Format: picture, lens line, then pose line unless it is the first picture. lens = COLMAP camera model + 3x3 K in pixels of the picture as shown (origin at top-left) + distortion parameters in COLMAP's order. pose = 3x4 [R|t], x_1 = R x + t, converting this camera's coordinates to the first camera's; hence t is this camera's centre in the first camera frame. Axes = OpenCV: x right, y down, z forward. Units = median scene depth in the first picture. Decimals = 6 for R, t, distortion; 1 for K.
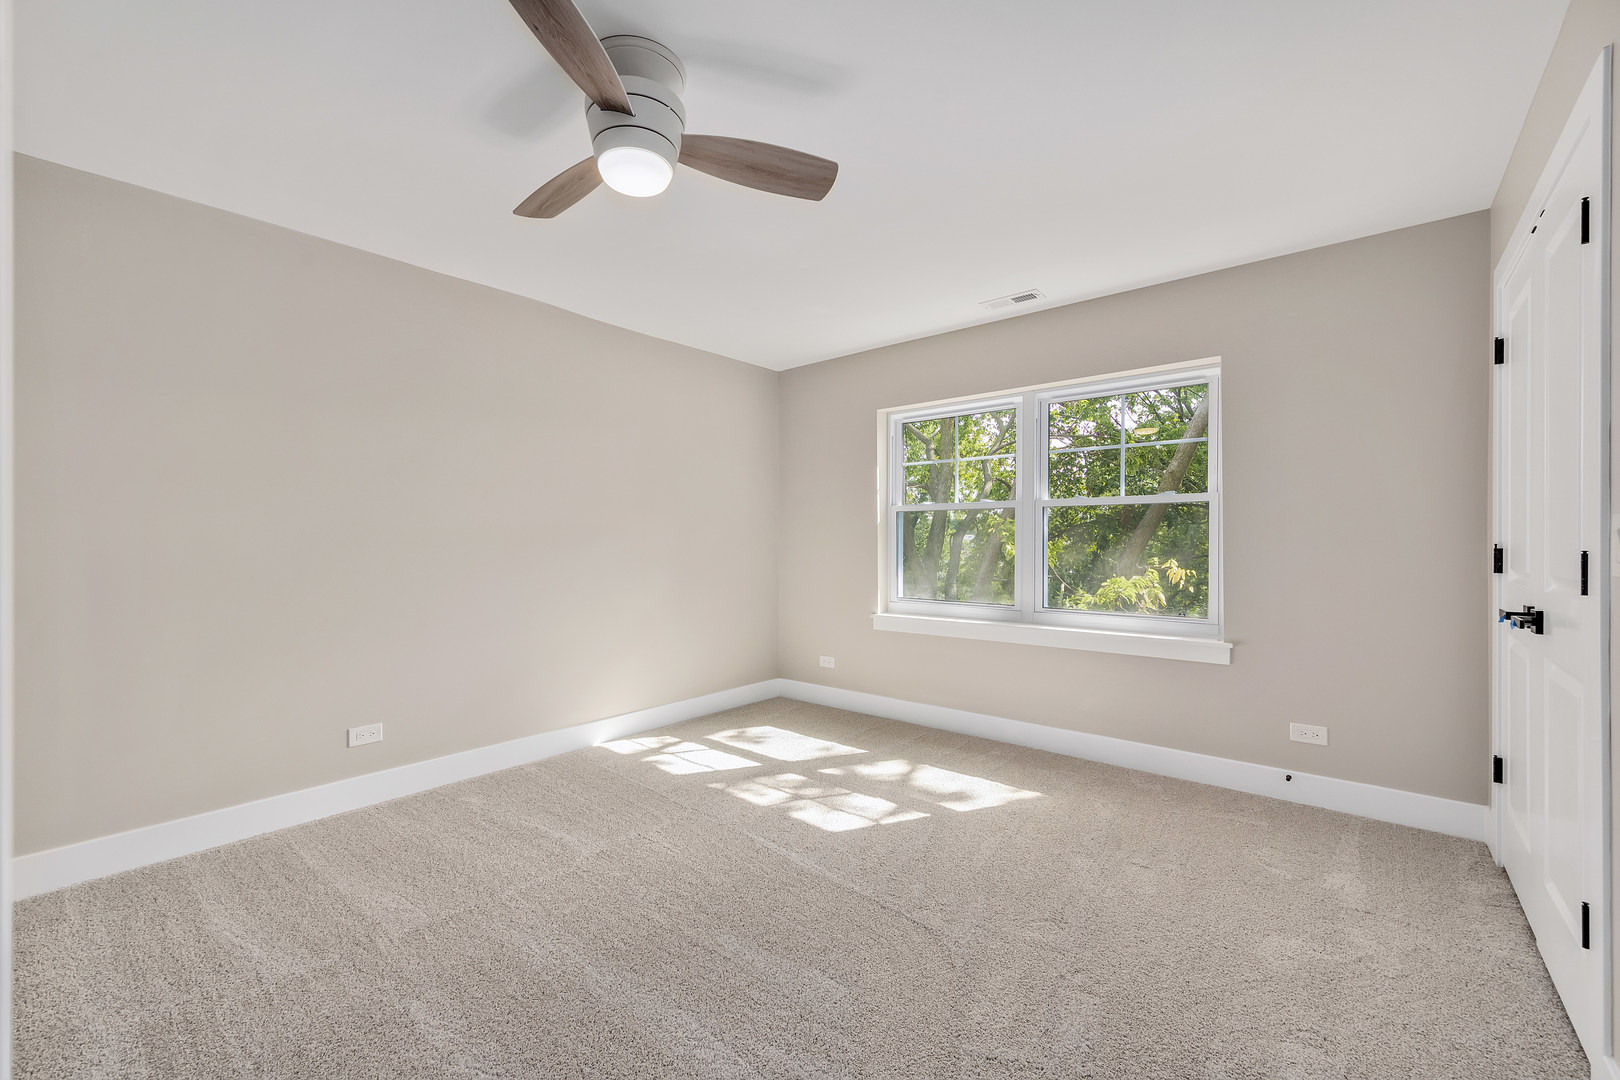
lens RADIAL K [[653.2, 0, 818.9], [0, 653.2, 554.5], [0, 0, 1]] dist [0.001092, 0.000107]
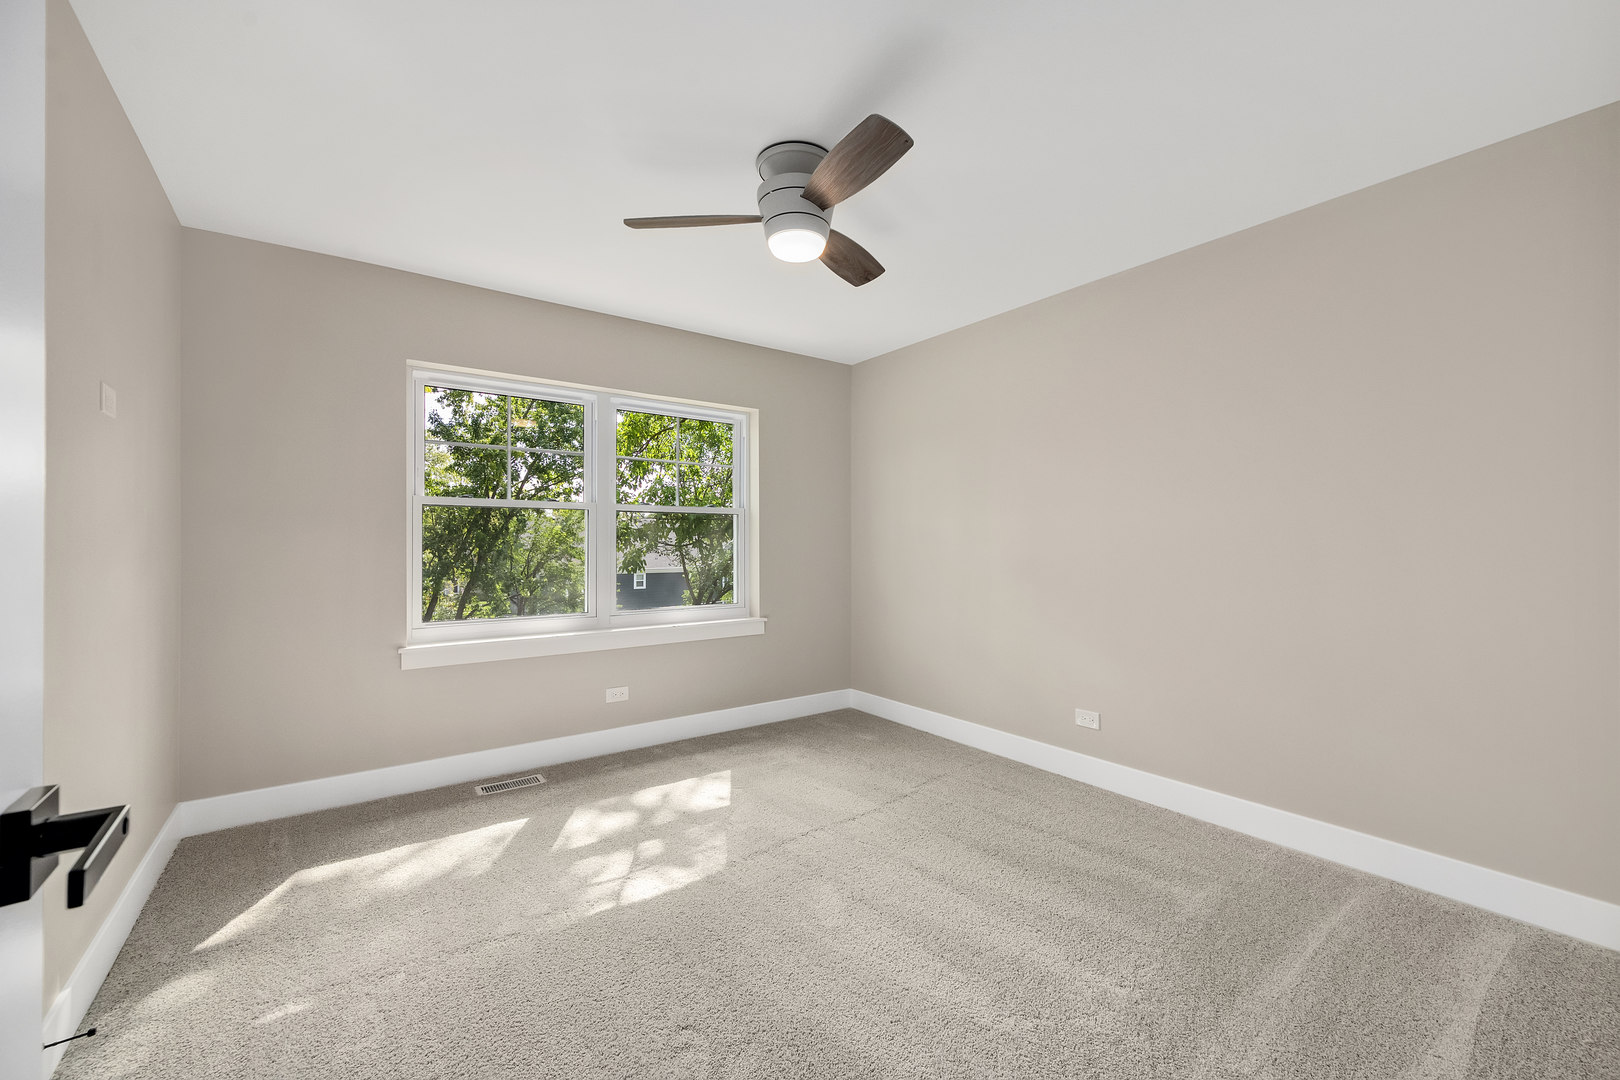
lens RADIAL K [[653.2, 0, 818.9], [0, 653.2, 554.5], [0, 0, 1]] dist [0.001092, 0.000107]
pose [[0.239952, -0.016184, 0.970650, -0.572912], [0.018783, 0.999751, 0.012026, -0.011550], [-0.970603, 0.015346, 0.240196, 0.465482]]
